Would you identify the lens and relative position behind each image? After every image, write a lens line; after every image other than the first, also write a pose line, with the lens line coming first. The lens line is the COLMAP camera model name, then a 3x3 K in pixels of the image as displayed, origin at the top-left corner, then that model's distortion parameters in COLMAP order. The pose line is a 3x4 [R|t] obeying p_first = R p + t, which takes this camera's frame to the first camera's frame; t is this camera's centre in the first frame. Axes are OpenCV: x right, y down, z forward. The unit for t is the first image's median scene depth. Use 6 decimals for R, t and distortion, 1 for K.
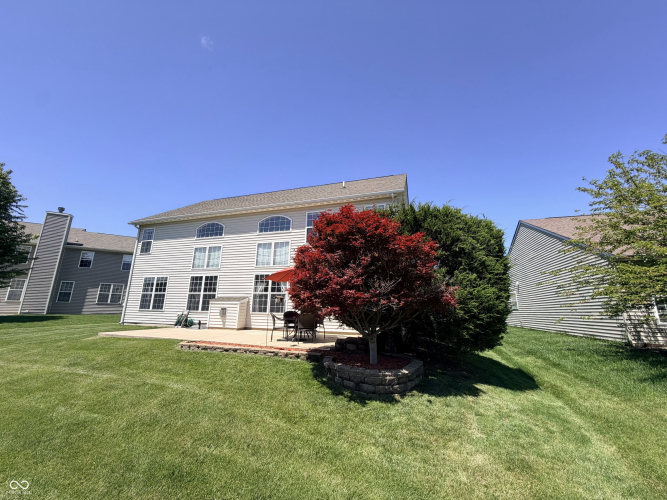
lens RADIAL K [[254.5, 0, 329.6], [0, 254.5, 254.5], [0, 0, 1]] dist [0.000280, -0.000124]
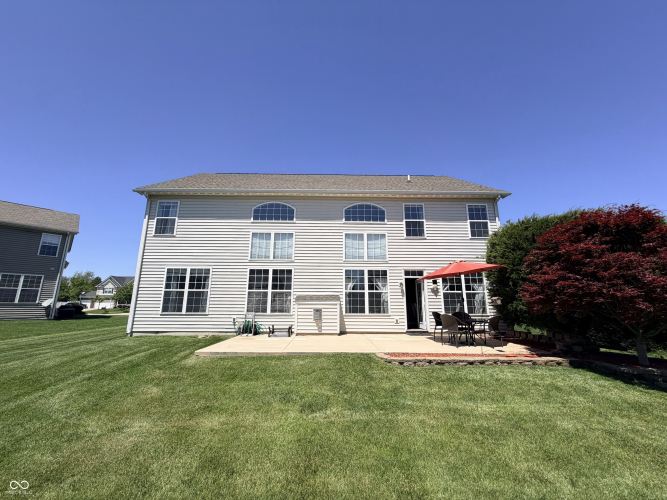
lens RADIAL K [[254.5, 0, 329.6], [0, 254.5, 254.5], [0, 0, 1]] dist [0.000280, -0.000124]
pose [[0.948387, 0.050494, 0.313068, -0.566442], [-0.054401, 0.998512, 0.003752, 0.025832], [-0.312413, -0.020589, 0.949723, 0.190890]]
